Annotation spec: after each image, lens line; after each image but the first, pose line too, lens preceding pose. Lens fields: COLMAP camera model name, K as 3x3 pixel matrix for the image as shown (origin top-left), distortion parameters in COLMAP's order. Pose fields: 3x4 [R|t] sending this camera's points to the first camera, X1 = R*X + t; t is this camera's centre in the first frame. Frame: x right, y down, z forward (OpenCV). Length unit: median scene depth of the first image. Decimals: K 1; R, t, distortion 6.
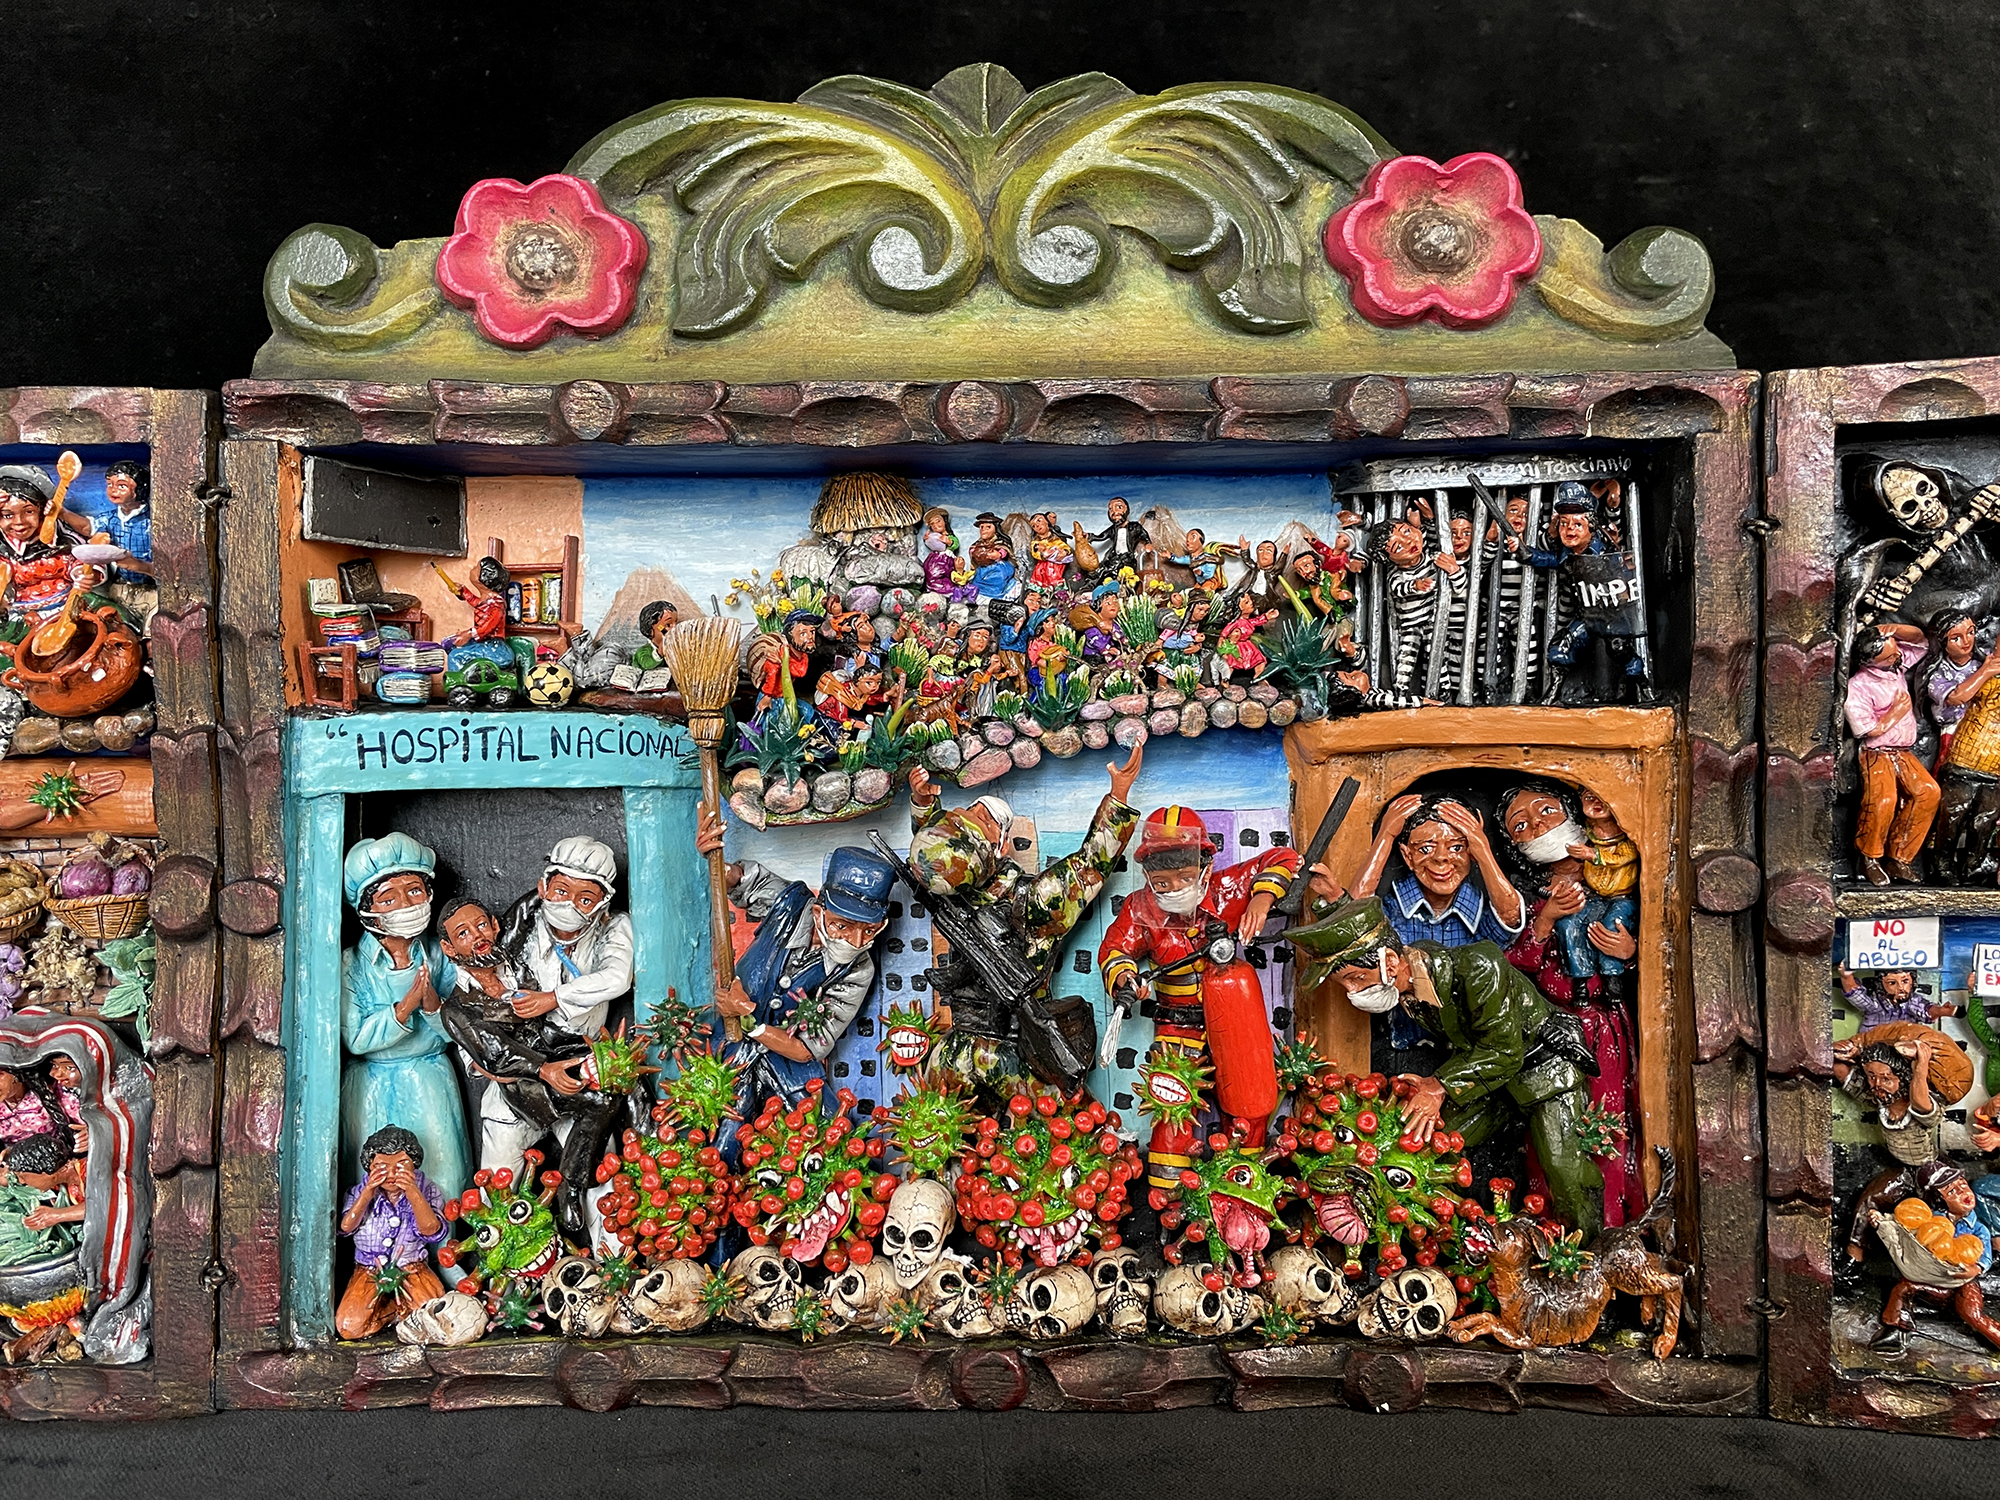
lens RADIAL K [[1574.4, 0, 997.7], [0, 1574.4, 732.4], [0, 0, 1]] dist [0.056456, -0.090984]
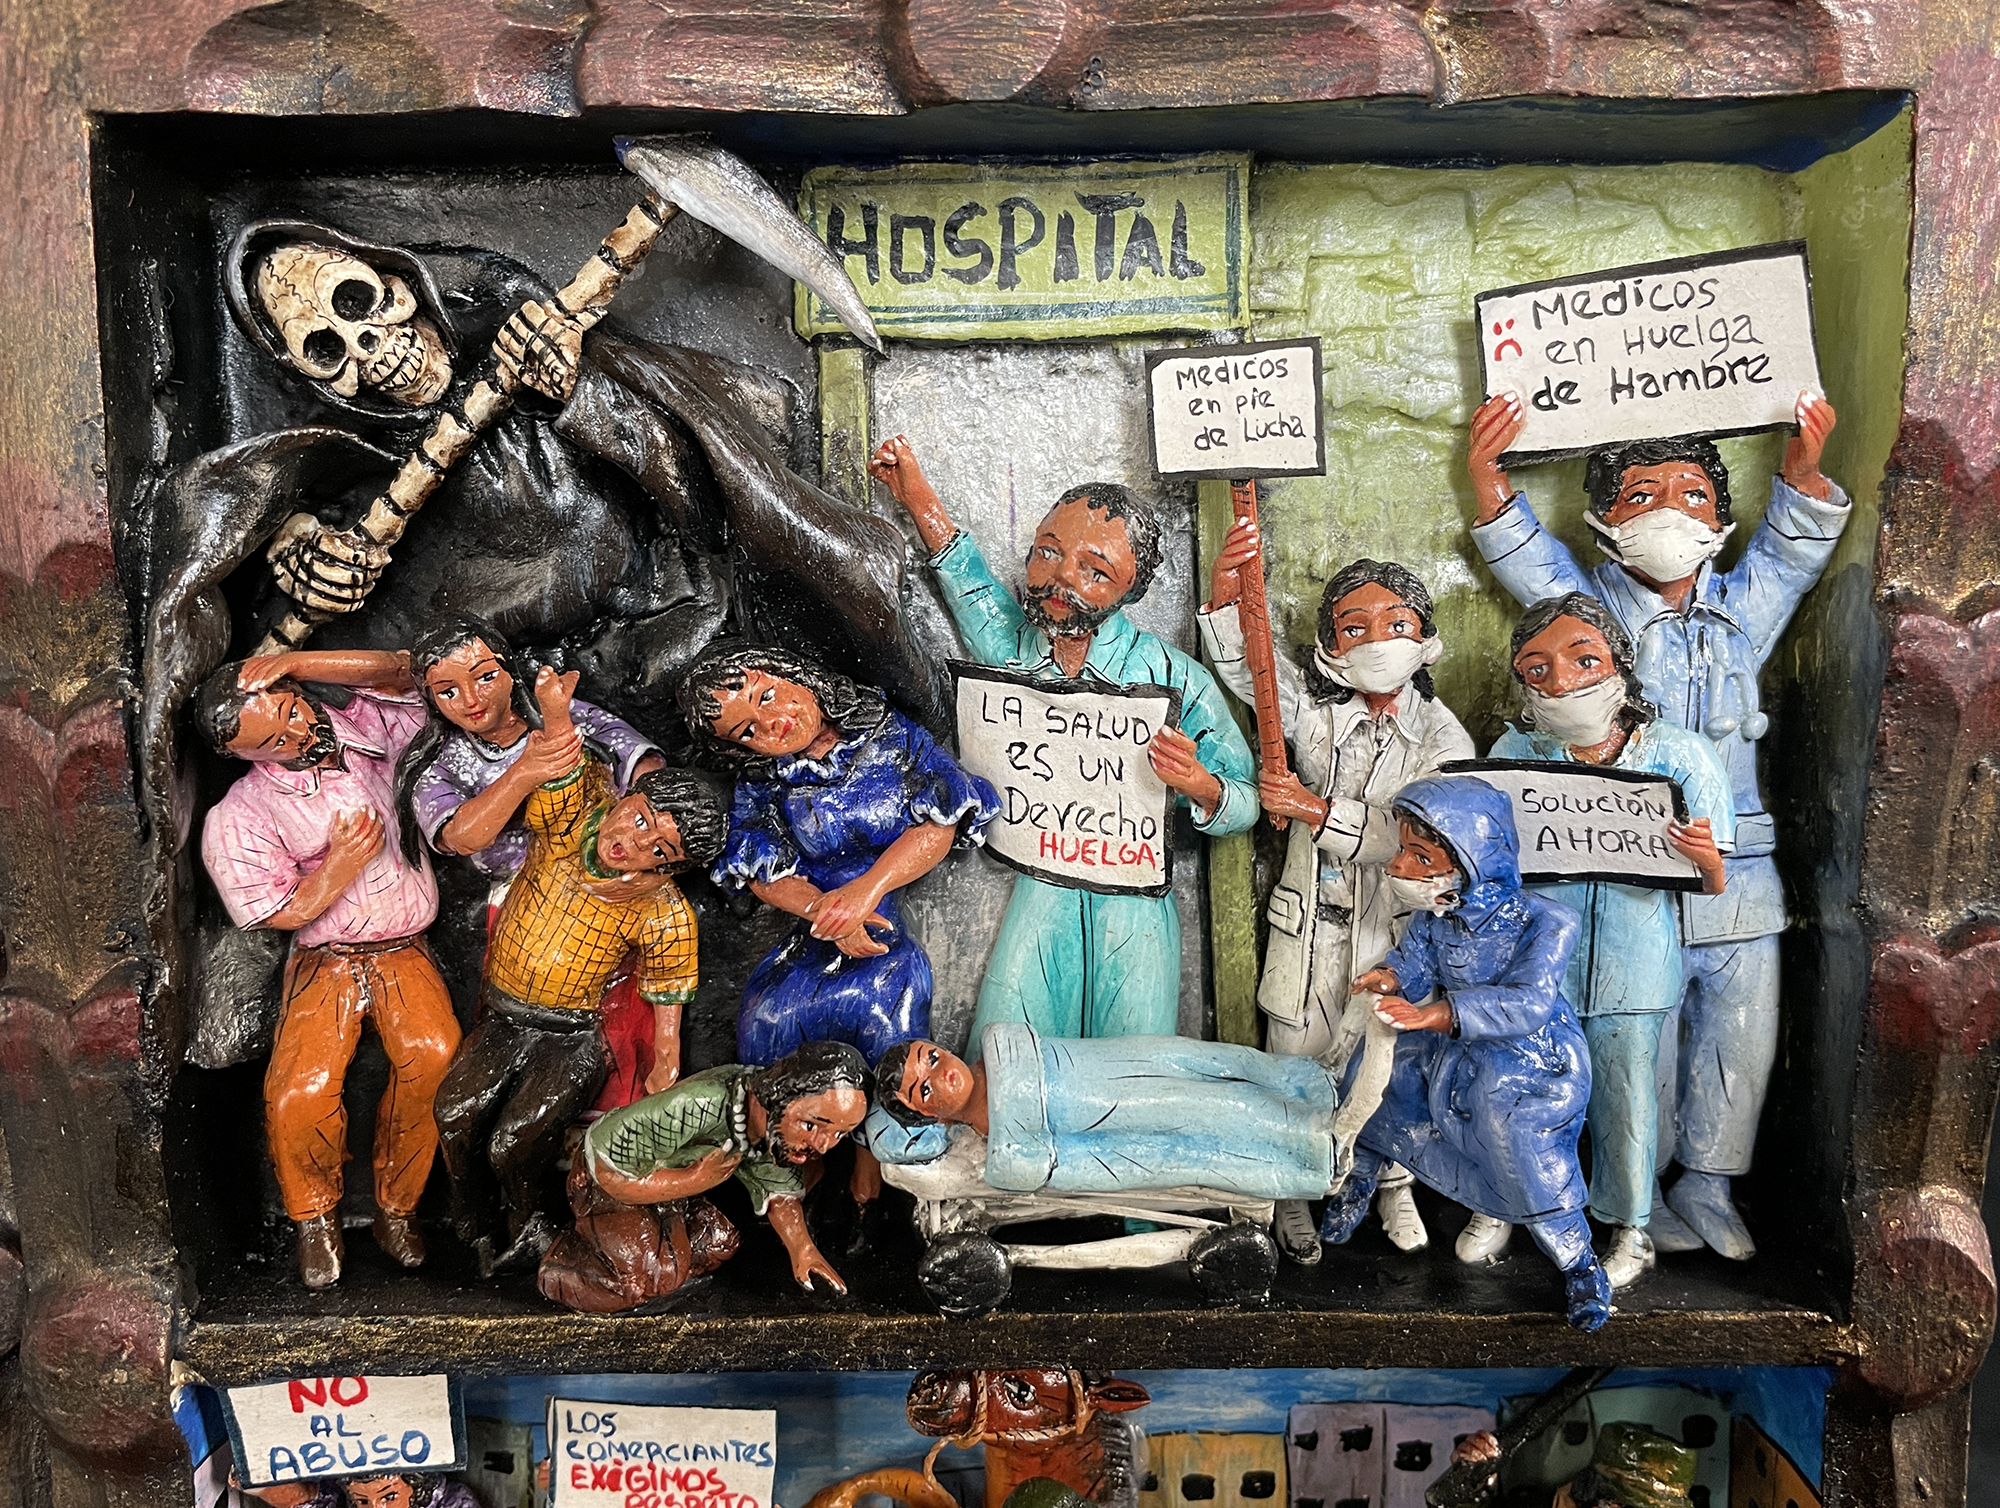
lens RADIAL K [[1581.3, 0, 1060.5], [0, 1581.3, 688.8], [0, 0, 1]] dist [0.034145, -0.069589]
pose [[0.950187, -0.023733, 0.310776, 0.585364], [-0.005469, 0.995673, 0.092760, -0.091073], [-0.311633, -0.089839, 0.945946, 0.540898]]
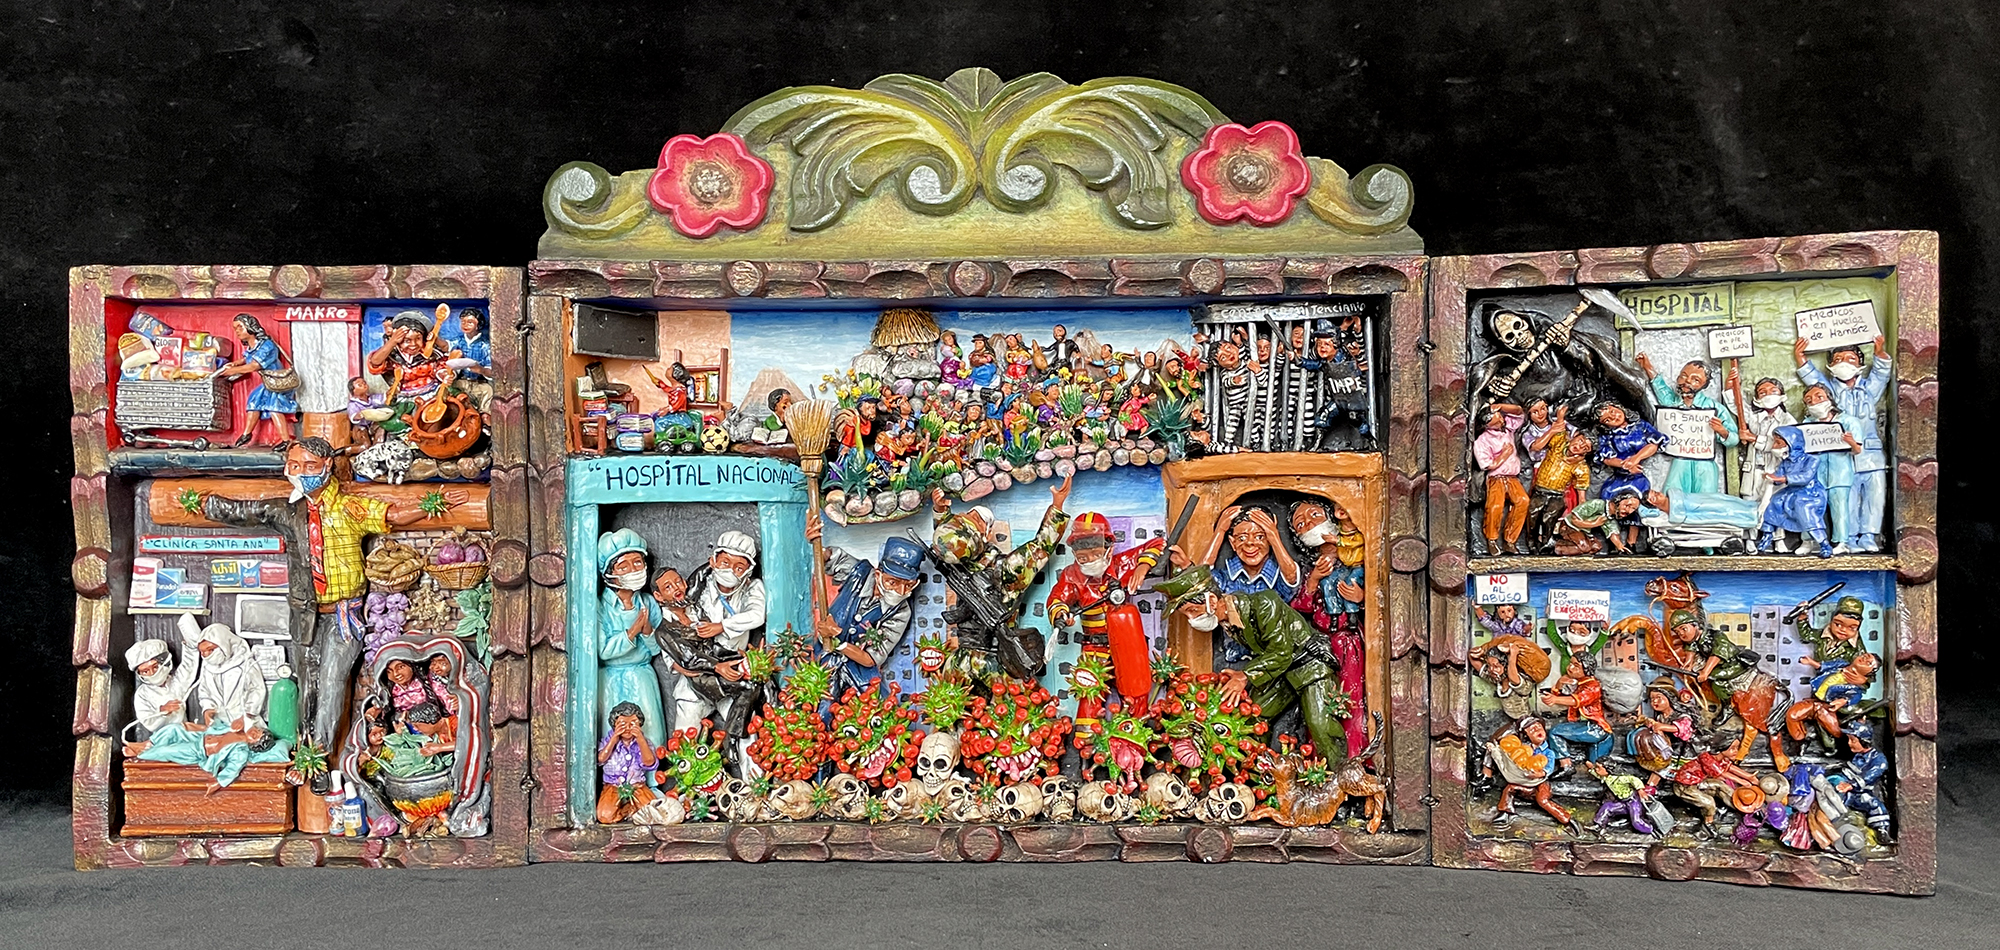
lens RADIAL K [[1746.5, 0, 1010.6], [0, 1746.5, 513.2], [0, 0, 1]] dist [0.071165, -0.085811]
pose [[0.999980, -0.000430, -0.006261, 0.039297], [0.000515, 0.999908, 0.013544, 0.023085], [0.006254, -0.013547, 0.999889, -0.866286]]
